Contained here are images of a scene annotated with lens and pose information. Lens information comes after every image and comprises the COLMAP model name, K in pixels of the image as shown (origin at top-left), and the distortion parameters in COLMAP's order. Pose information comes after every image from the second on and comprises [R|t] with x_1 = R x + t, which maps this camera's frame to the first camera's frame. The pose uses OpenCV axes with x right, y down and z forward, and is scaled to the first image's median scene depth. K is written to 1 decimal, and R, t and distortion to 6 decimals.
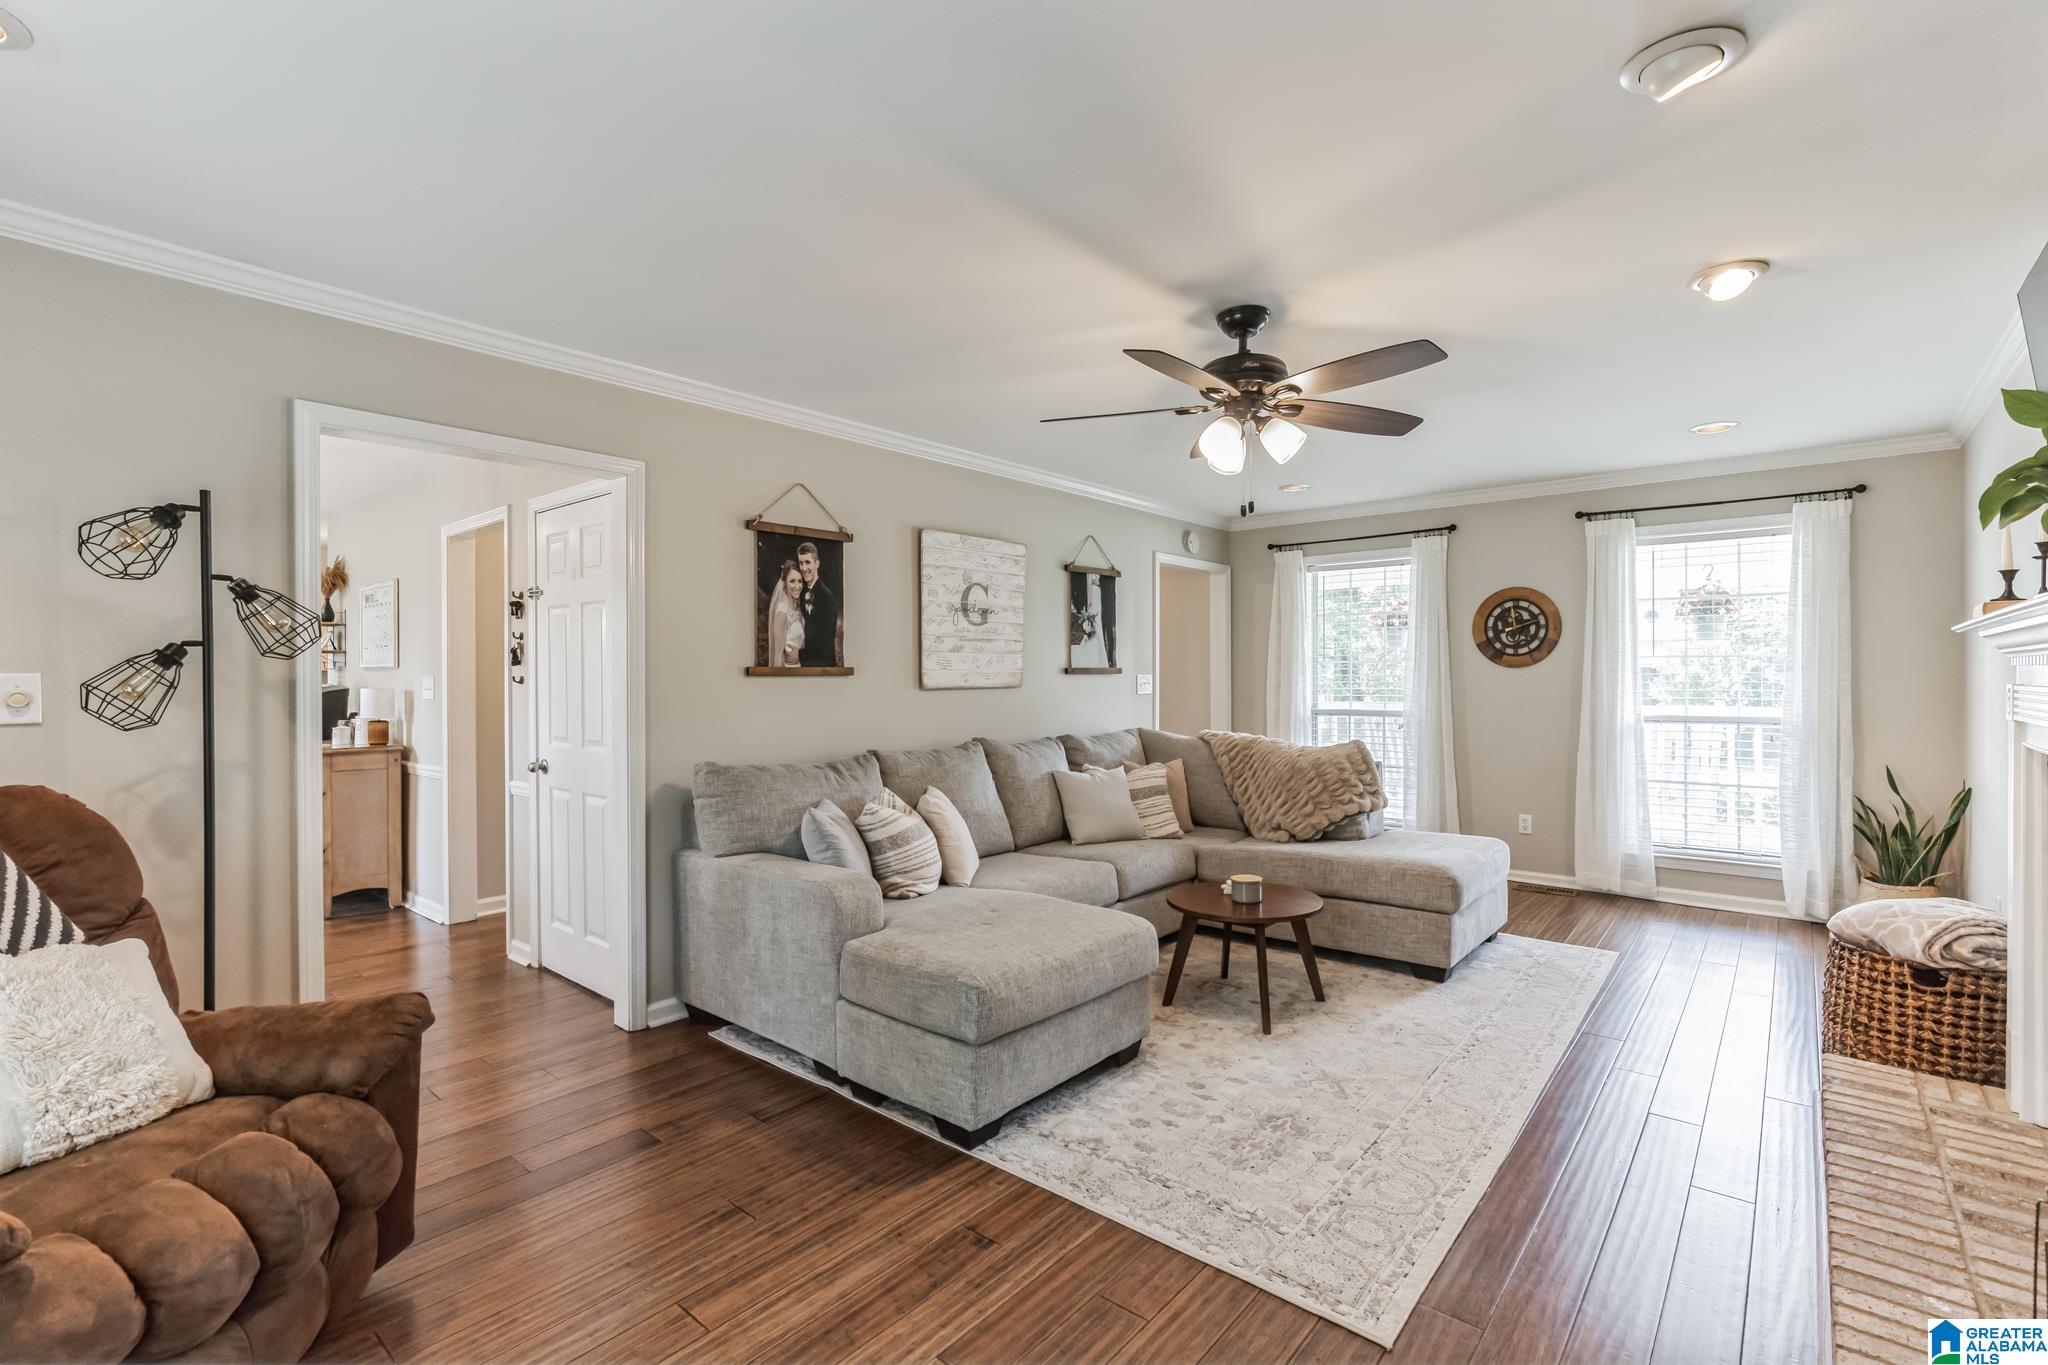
lens RADIAL K [[928.5, 0, 1022.2], [0, 928.5, 681.0], [0, 0, 1]] dist [-0.001862, 0.000962]
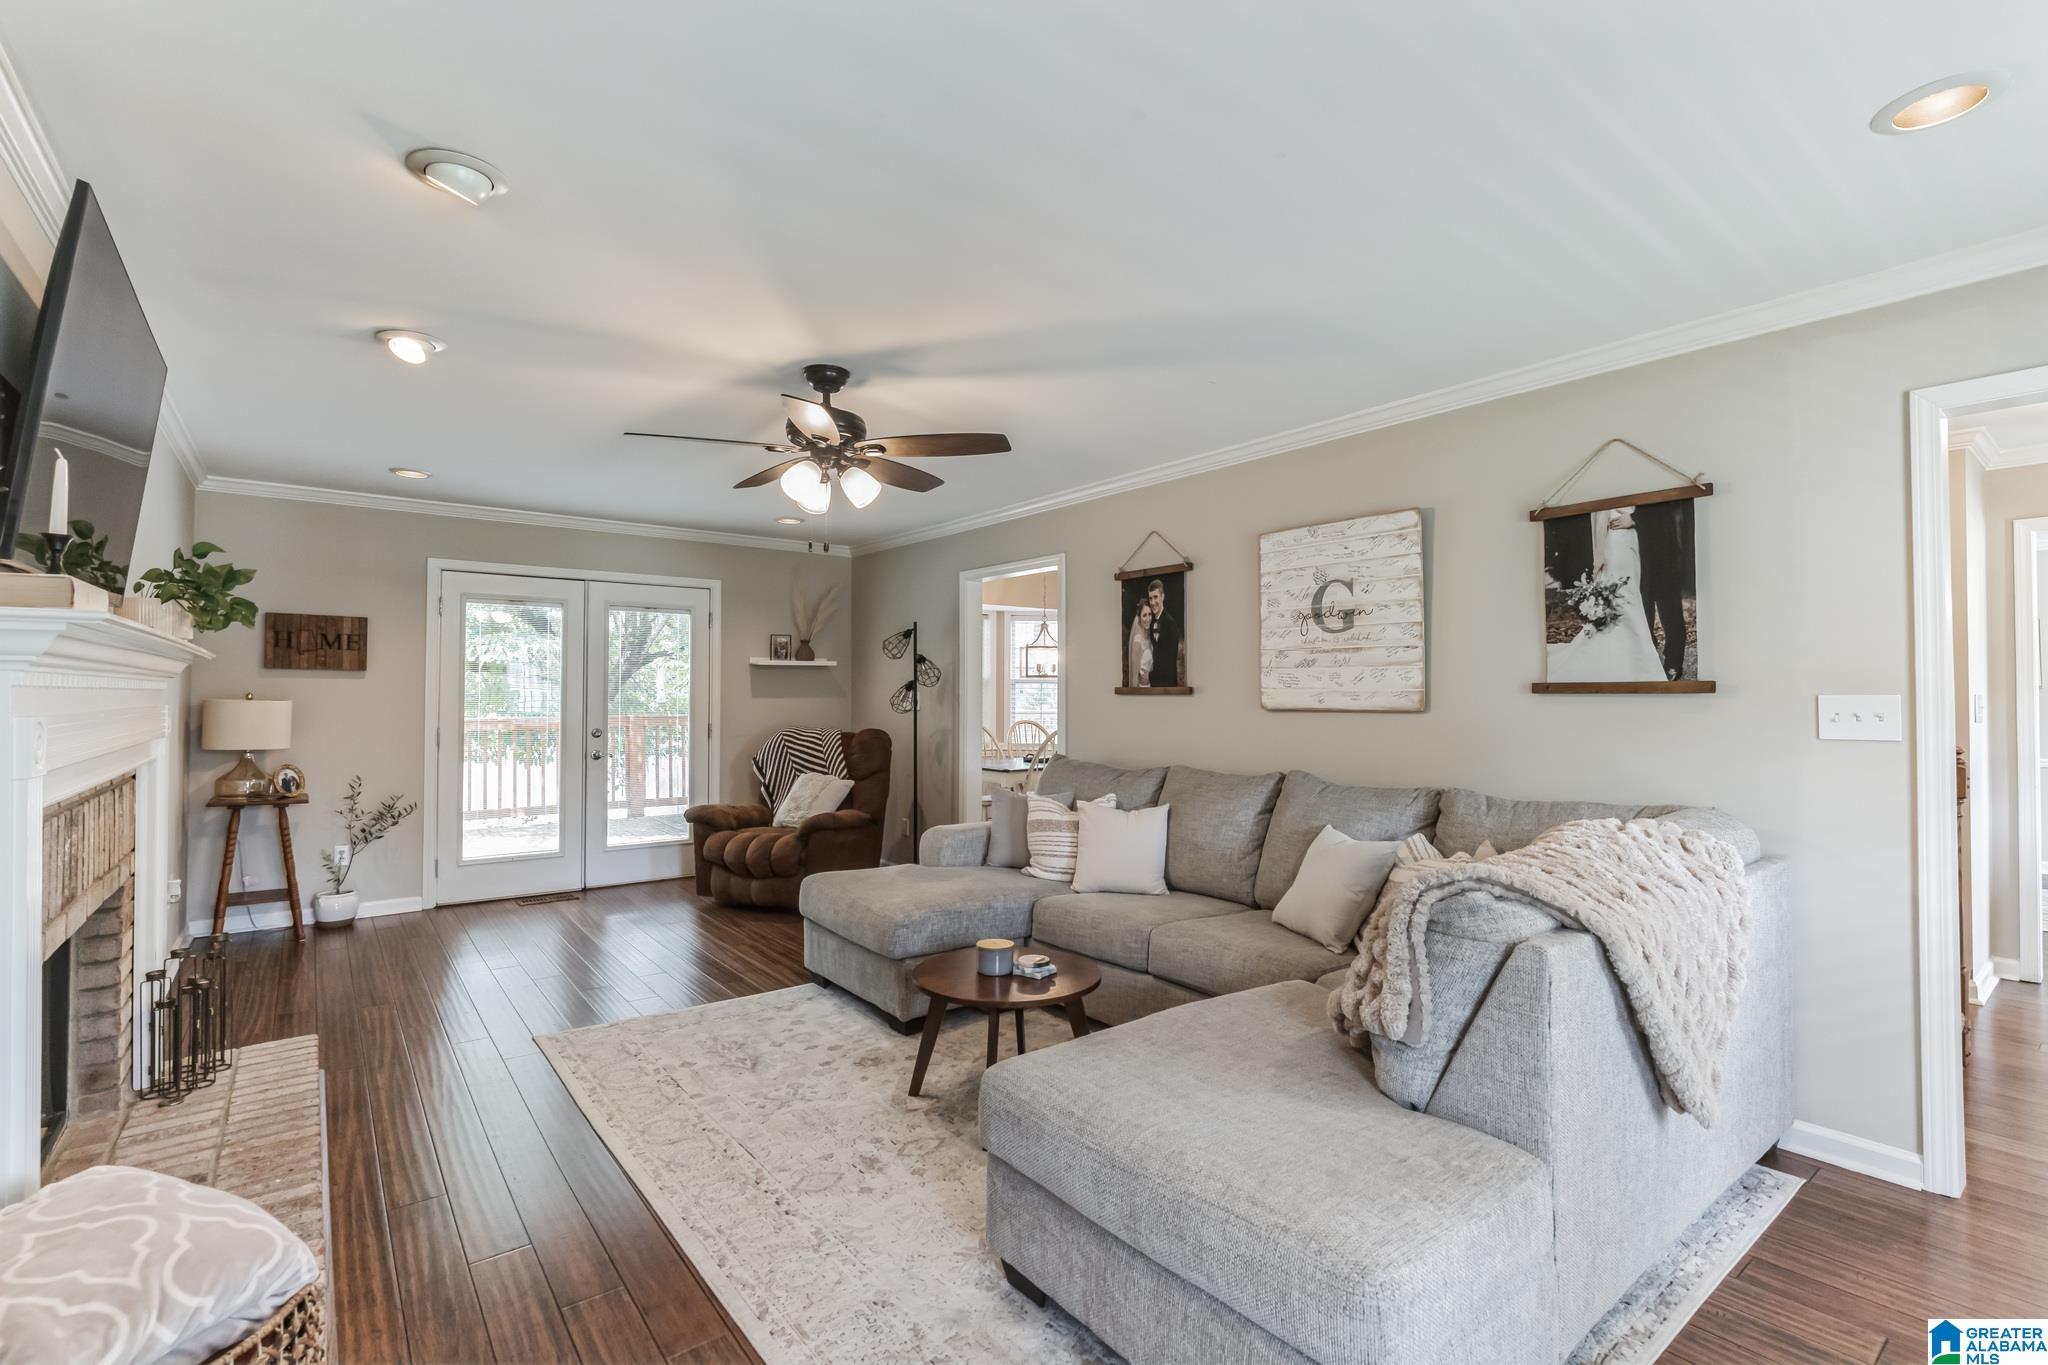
lens RADIAL K [[928.5, 0, 1022.2], [0, 928.5, 681.0], [0, 0, 1]] dist [-0.001862, 0.000962]
pose [[-0.205869, -0.010414, -0.978524, 0.933378], [-0.006320, 0.999937, -0.009312, -0.010739], [0.978559, 0.004267, -0.205922, 1.068412]]
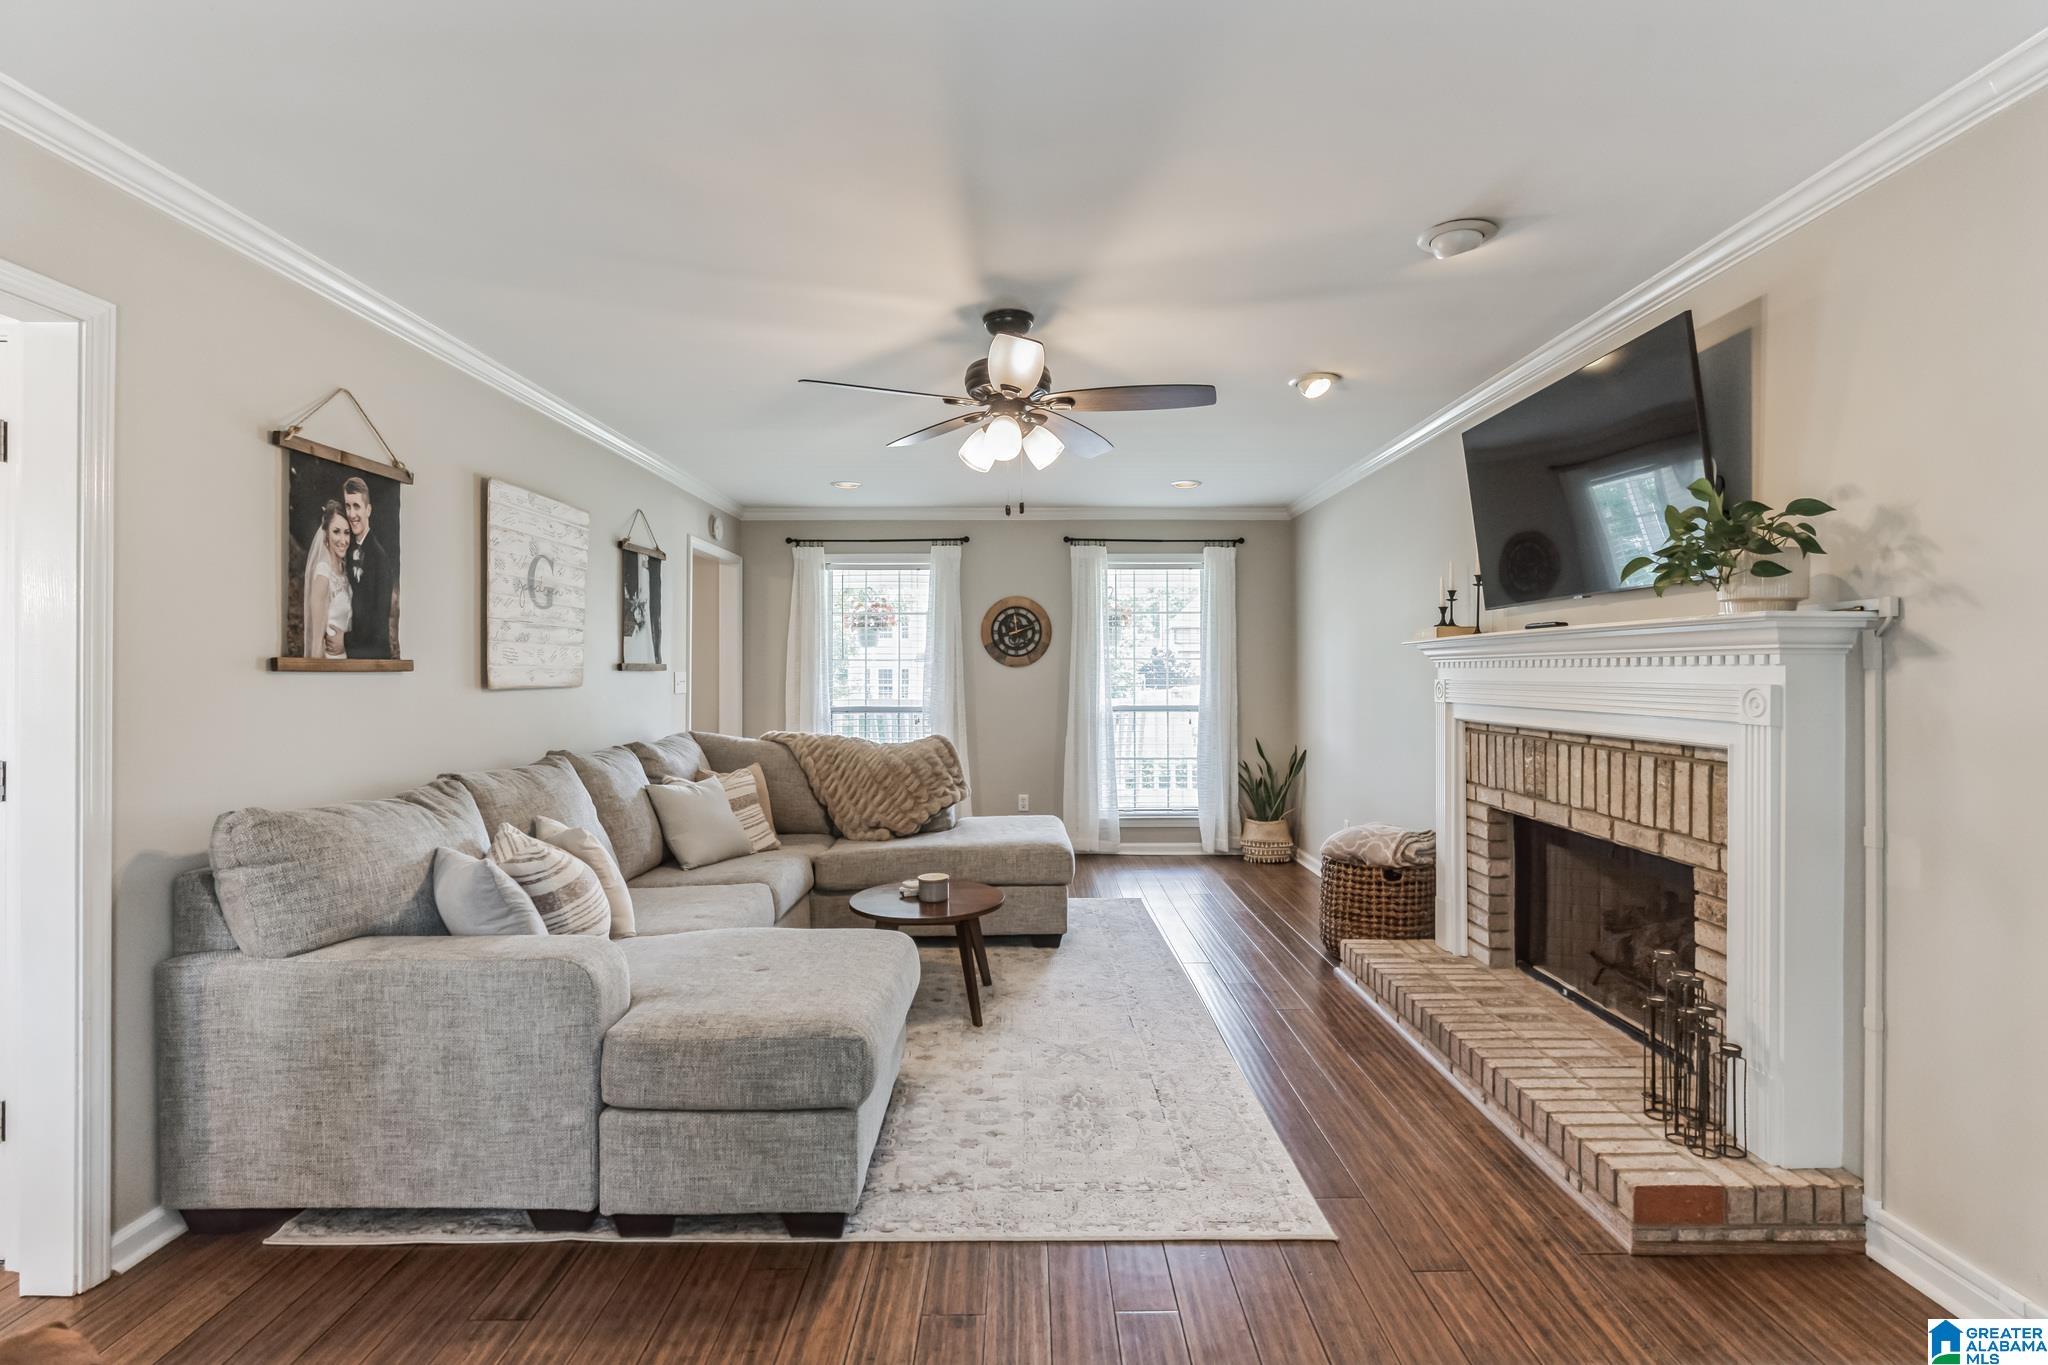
lens RADIAL K [[943.7, 0, 1031.1], [0, 943.7, 668.8], [0, 0, 1]] dist [-0.005169, 0.000954]
pose [[0.756107, 0.005403, 0.654425, -0.306136], [0.002150, 0.999940, -0.010739, 0.000836], [-0.654444, 0.009527, 0.756050, 0.149675]]
